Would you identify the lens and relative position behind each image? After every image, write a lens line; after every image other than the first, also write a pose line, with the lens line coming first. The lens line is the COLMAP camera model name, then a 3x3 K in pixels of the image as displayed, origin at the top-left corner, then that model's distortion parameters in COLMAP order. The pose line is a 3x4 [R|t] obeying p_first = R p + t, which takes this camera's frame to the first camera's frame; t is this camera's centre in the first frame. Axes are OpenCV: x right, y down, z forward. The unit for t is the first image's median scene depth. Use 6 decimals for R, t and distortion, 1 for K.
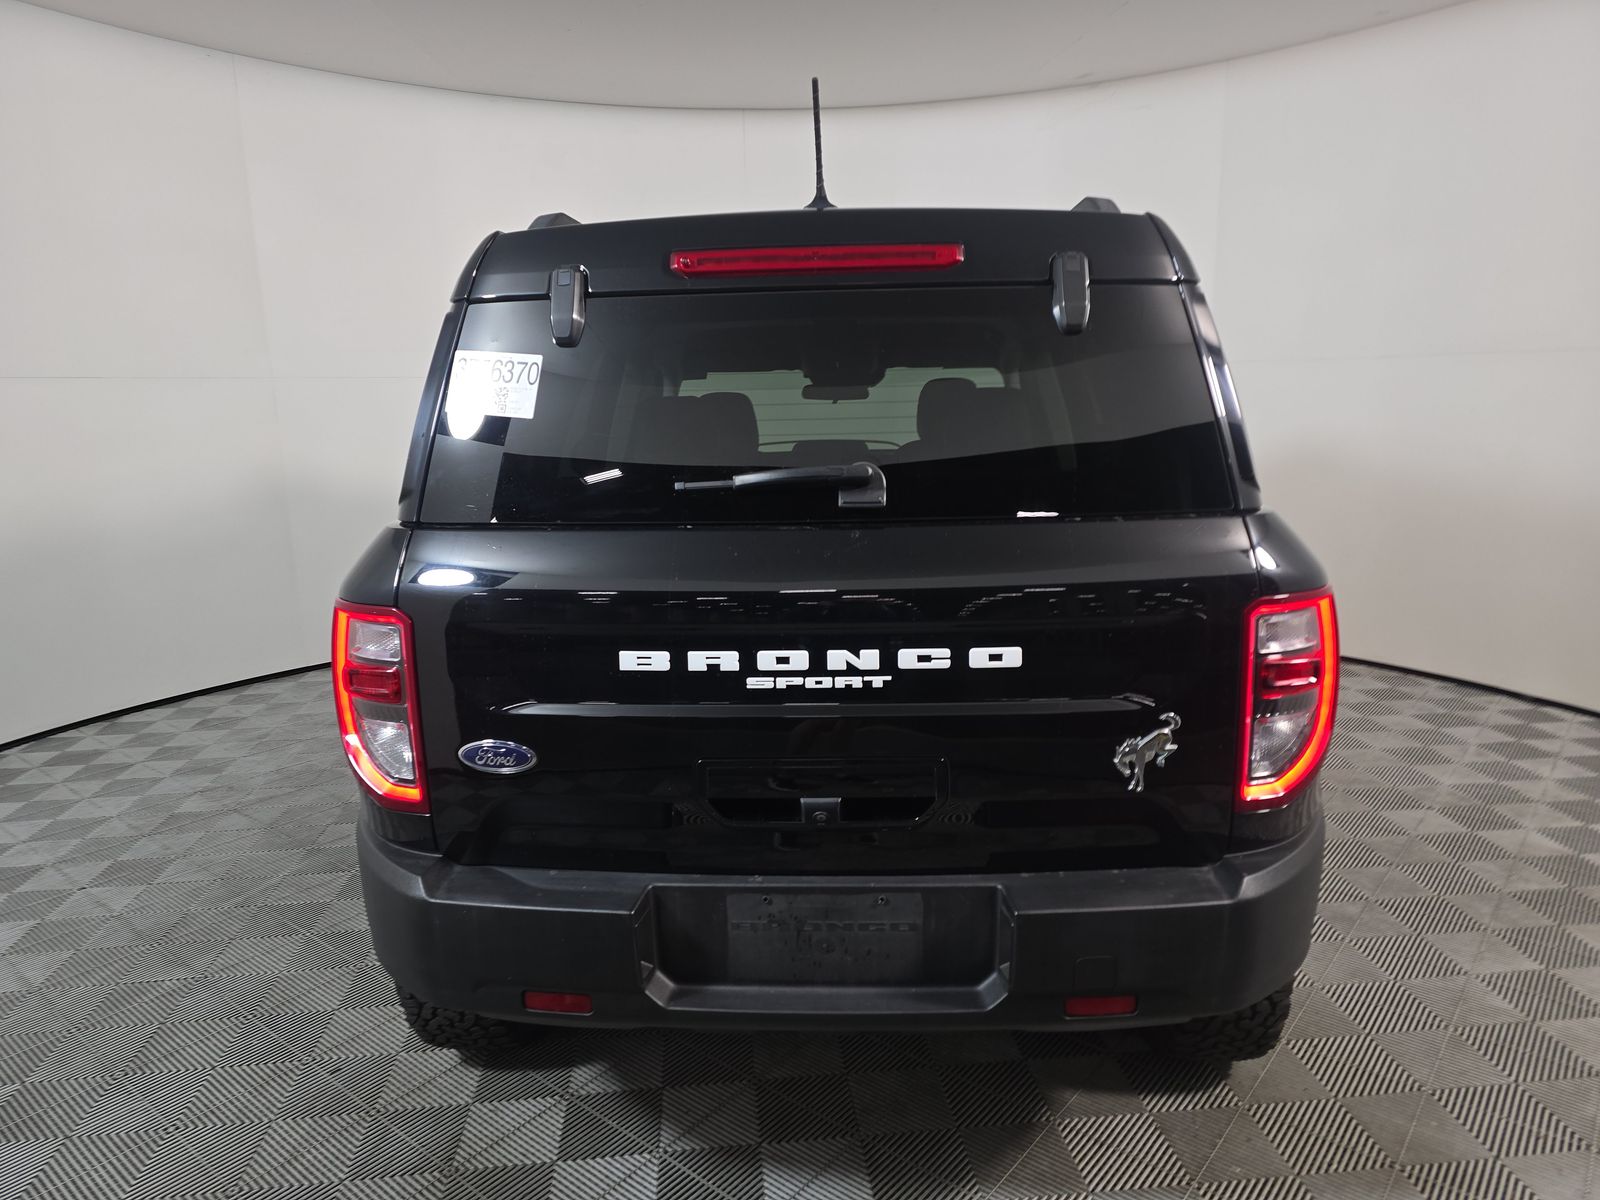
lens RADIAL K [[1078.5, 0, 806.0], [0, 1078.5, 604.3], [0, 0, 1]] dist [0.066489, 0.001062]
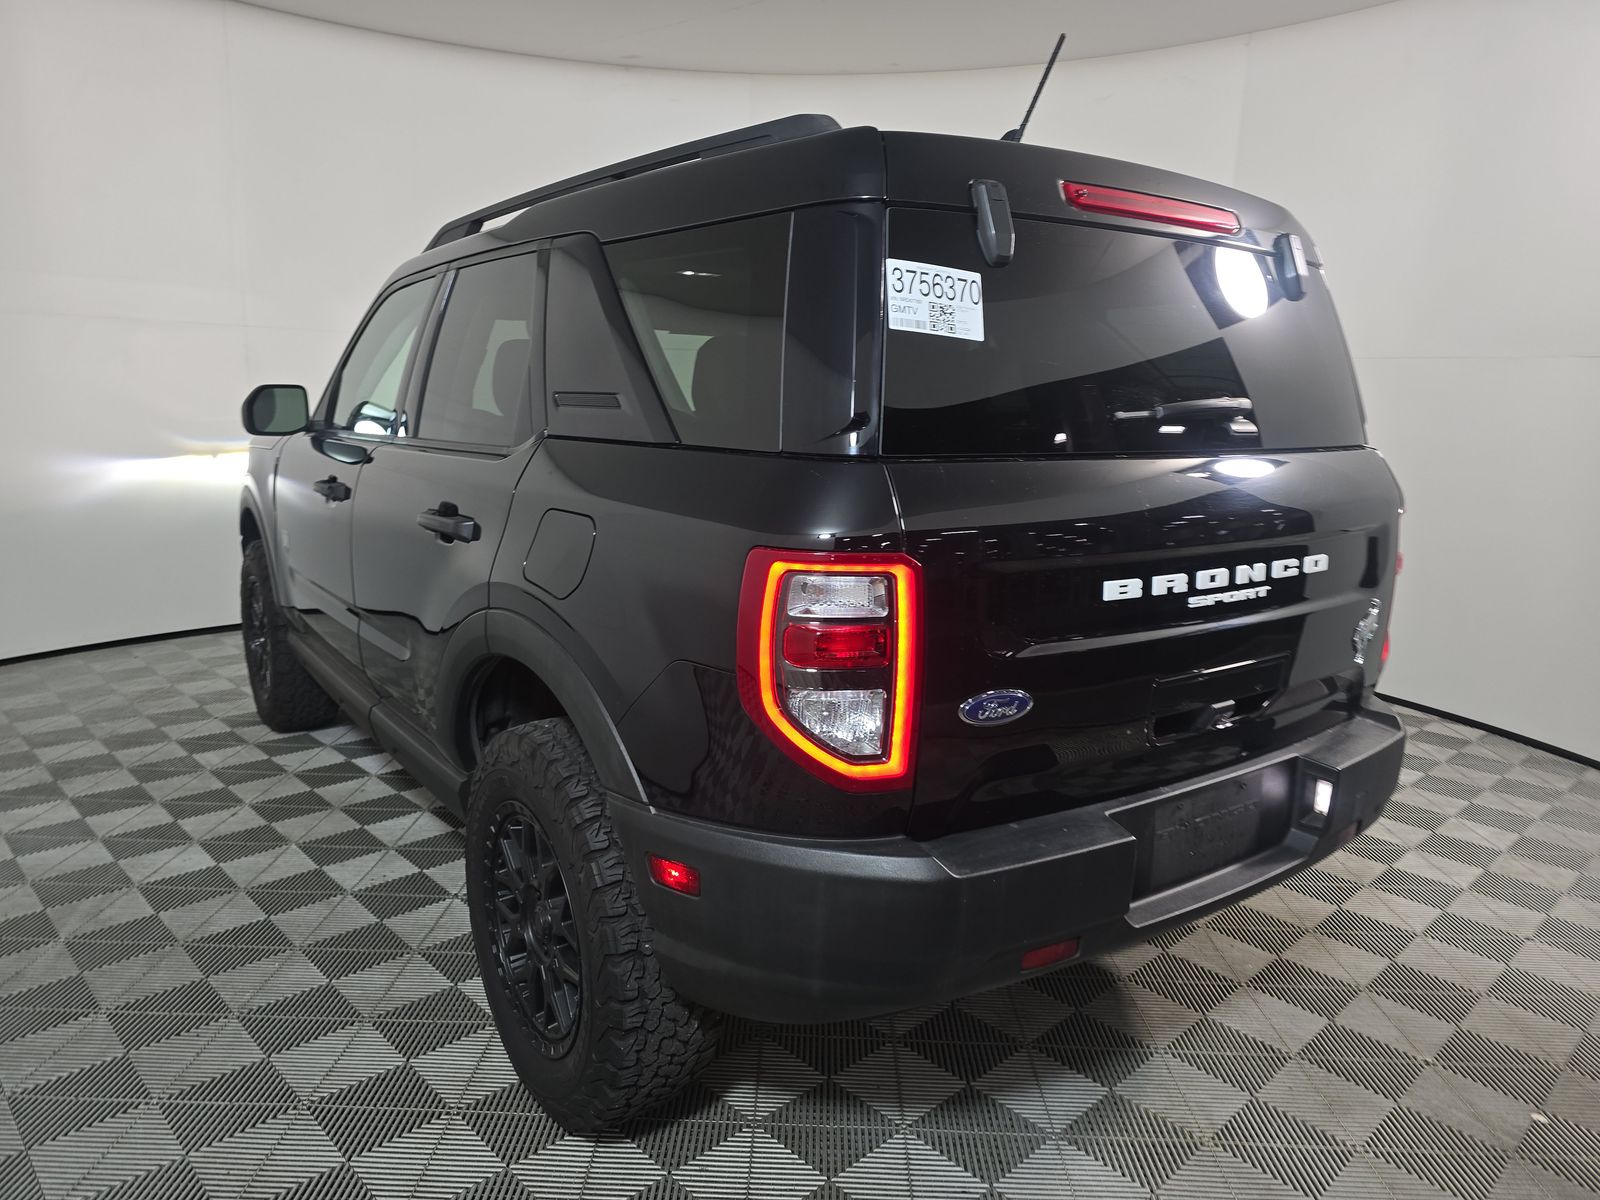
lens RADIAL K [[1078.5, 0, 809.0], [0, 1078.5, 593.1], [0, 0, 1]] dist [0.066489, 0.001062]
pose [[0.772609, -0.073260, 0.630642, -1.009163], [0.073835, 0.996948, 0.025357, 0.008733], [-0.630575, 0.026973, 0.775660, 0.400955]]
